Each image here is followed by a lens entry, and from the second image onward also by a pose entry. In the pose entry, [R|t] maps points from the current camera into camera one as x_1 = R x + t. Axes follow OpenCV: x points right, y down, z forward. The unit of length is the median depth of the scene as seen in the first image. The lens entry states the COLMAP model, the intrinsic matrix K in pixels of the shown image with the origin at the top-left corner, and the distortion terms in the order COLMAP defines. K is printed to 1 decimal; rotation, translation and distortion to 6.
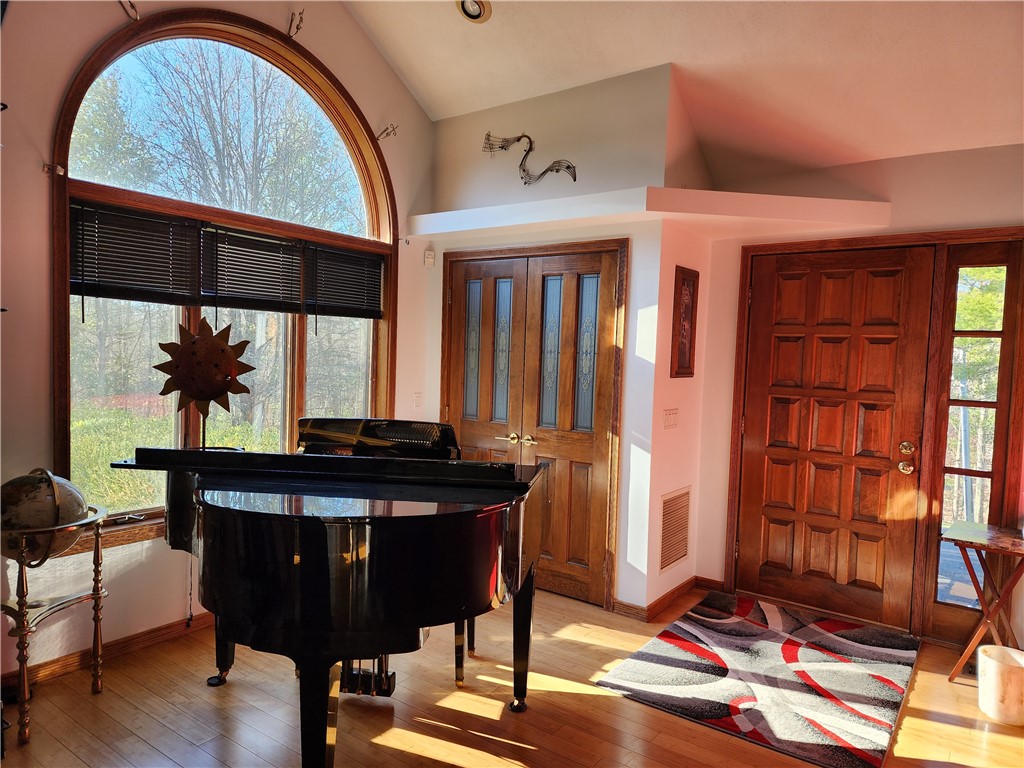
lens RADIAL K [[688.5, 0, 521.7], [0, 688.5, 387.5], [0, 0, 1]] dist [0.061790, -0.063007]
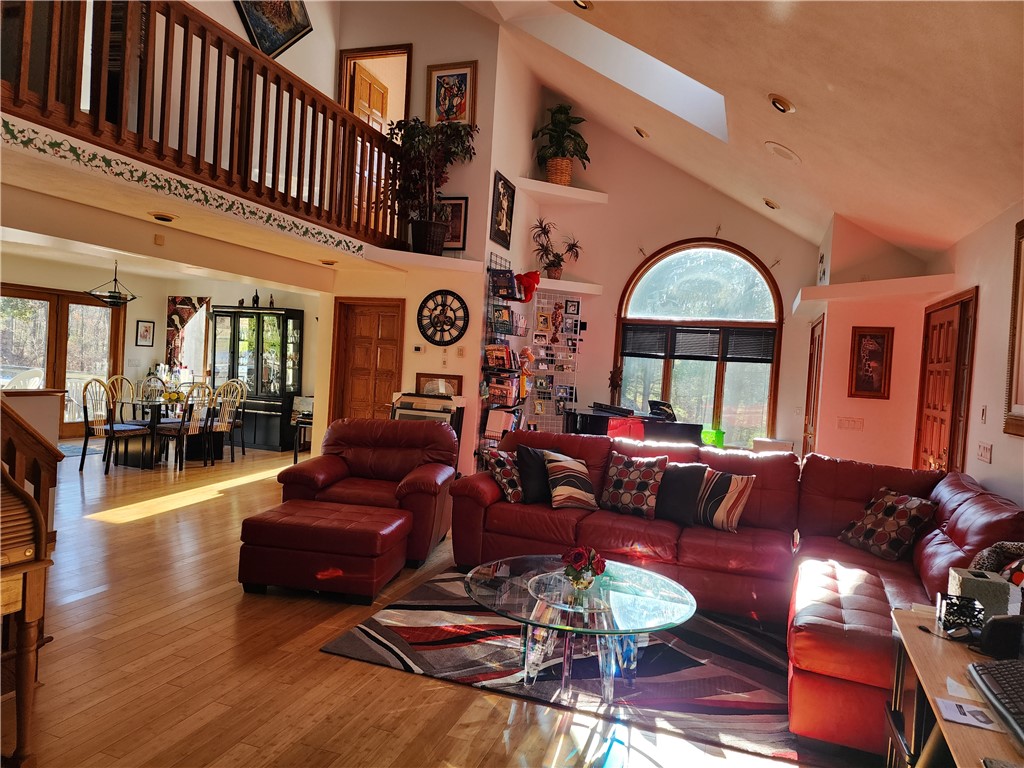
lens RADIAL K [[688.5, 0, 509.2], [0, 688.5, 379.9], [0, 0, 1]] dist [0.061790, -0.063007]
pose [[0.277249, 0.002896, -0.960794, 1.505404], [-0.098738, 0.994787, -0.025494, 0.063253], [0.955711, 0.101935, 0.276090, -0.182094]]
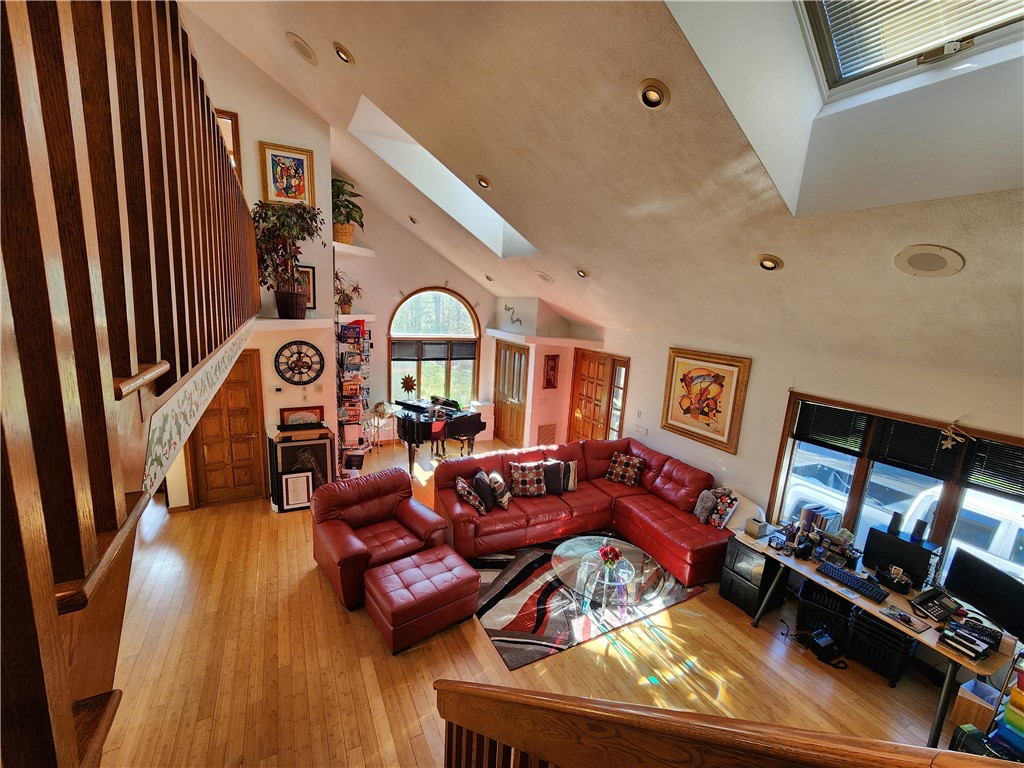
lens RADIAL K [[429.3, 0, 507.1], [0, 429.3, 381.0], [0, 0, 1]] dist [-0.002382, -0.000149]
pose [[0.896055, 0.094315, -0.433808, 0.923653], [-0.044367, 0.991305, 0.123879, -0.289258], [0.441720, -0.091756, 0.892449, -0.858244]]
